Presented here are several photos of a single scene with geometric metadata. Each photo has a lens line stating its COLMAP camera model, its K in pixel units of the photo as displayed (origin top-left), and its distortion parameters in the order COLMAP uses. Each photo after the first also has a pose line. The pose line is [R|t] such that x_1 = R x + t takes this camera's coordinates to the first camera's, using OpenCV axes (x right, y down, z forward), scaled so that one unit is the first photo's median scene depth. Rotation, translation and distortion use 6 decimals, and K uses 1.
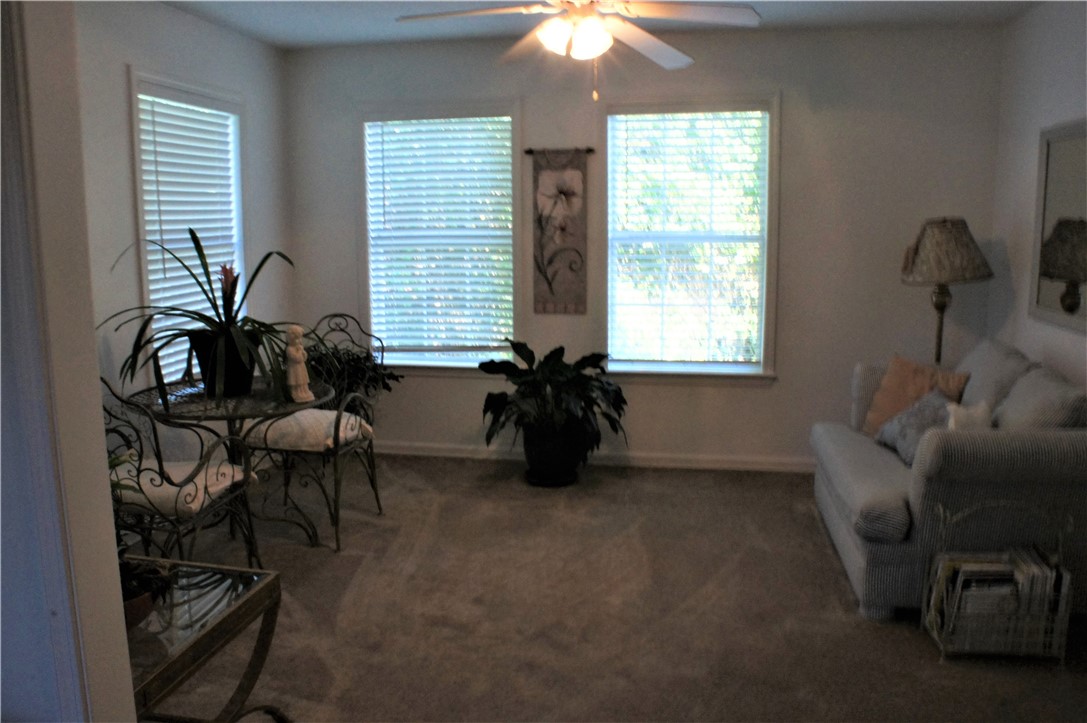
lens RADIAL K [[854.2, 0, 543.5], [0, 854.2, 361.5], [0, 0, 1]] dist [-0.179052, 0.132873]
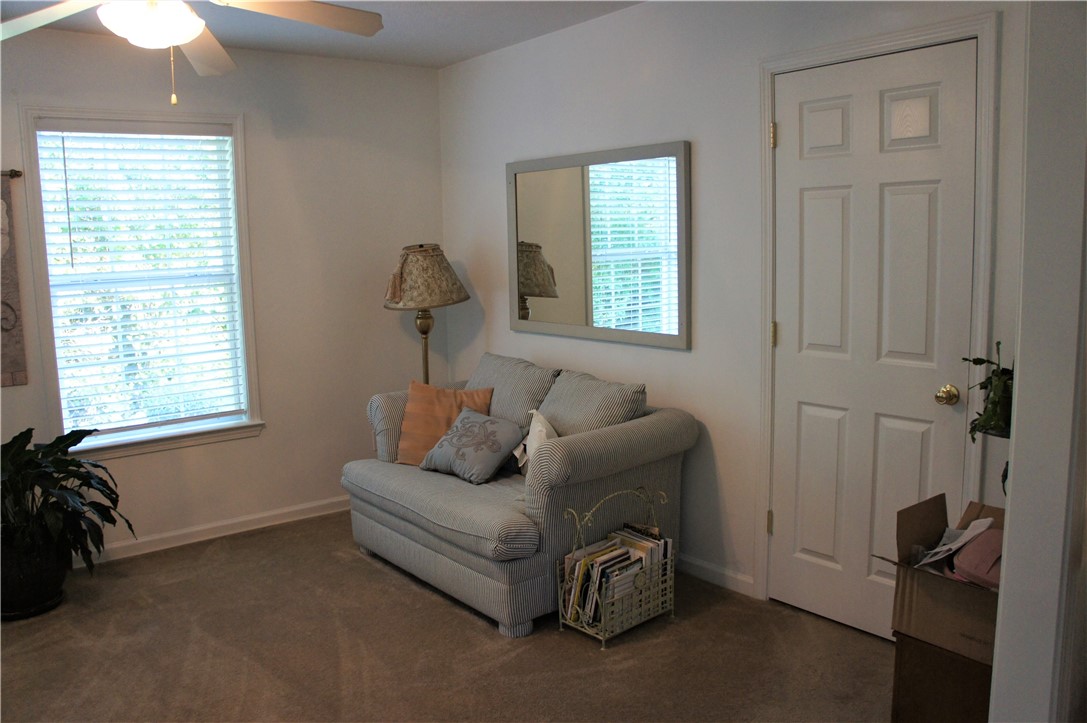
lens RADIAL K [[854.2, 0, 543.5], [0, 854.2, 361.5], [0, 0, 1]] dist [-0.179052, 0.132873]
pose [[0.652563, -0.112055, 0.749404, -0.238428], [0.142672, 0.989486, 0.023717, -0.032192], [-0.744182, 0.091442, 0.661689, 0.193949]]
